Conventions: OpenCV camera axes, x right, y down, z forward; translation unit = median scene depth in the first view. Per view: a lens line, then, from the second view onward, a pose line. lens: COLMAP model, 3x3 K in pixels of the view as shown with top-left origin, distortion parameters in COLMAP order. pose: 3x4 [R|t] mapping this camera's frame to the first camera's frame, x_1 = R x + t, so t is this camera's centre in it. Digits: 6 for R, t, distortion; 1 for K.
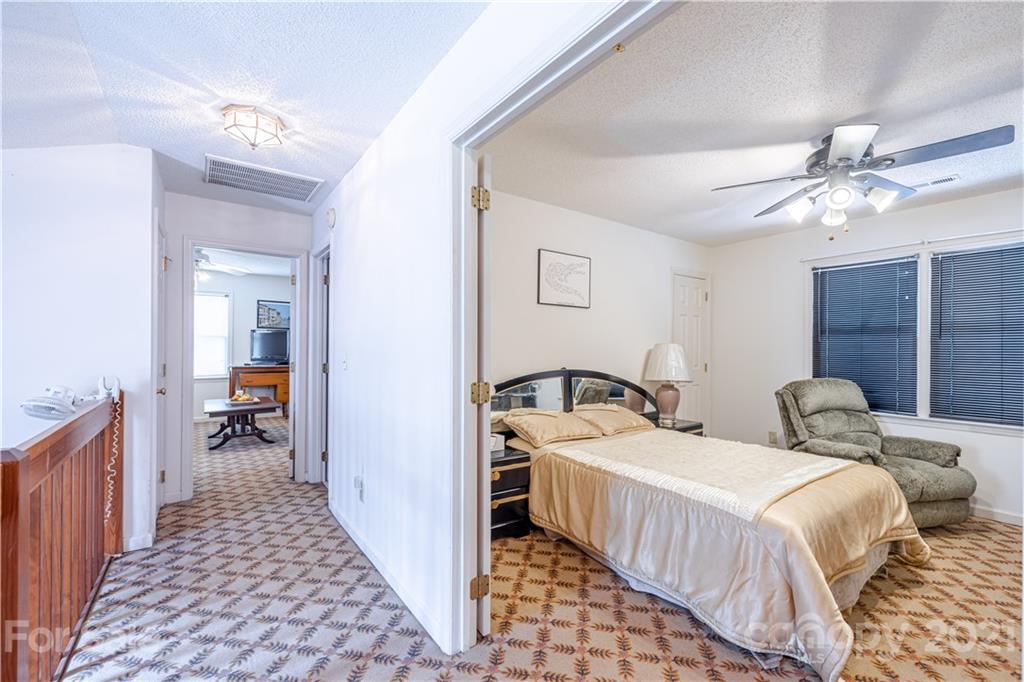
lens RADIAL K [[439.4, 0, 528.1], [0, 439.4, 346.0], [0, 0, 1]] dist [-0.001570, 0.000091]
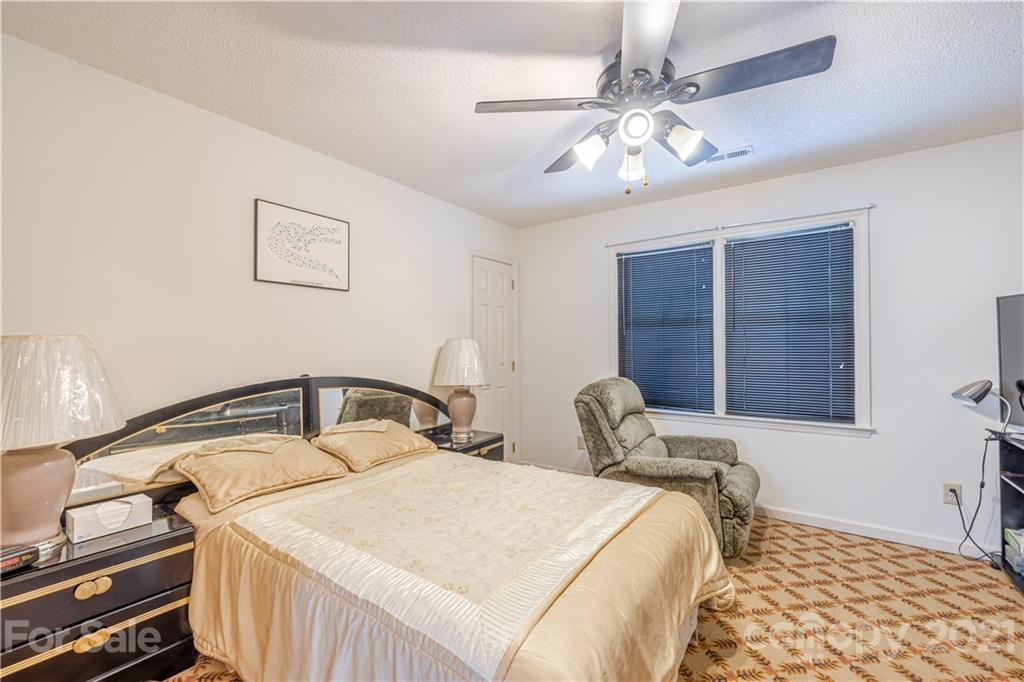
lens RADIAL K [[439.4, 0, 516.2], [0, 439.4, 340.0], [0, 0, 1]] dist [-0.001570, 0.000091]
pose [[0.946546, -0.010205, 0.322408, 0.186181], [0.012424, 0.999911, -0.004826, 0.001891], [-0.322330, 0.008573, 0.946589, 0.249187]]
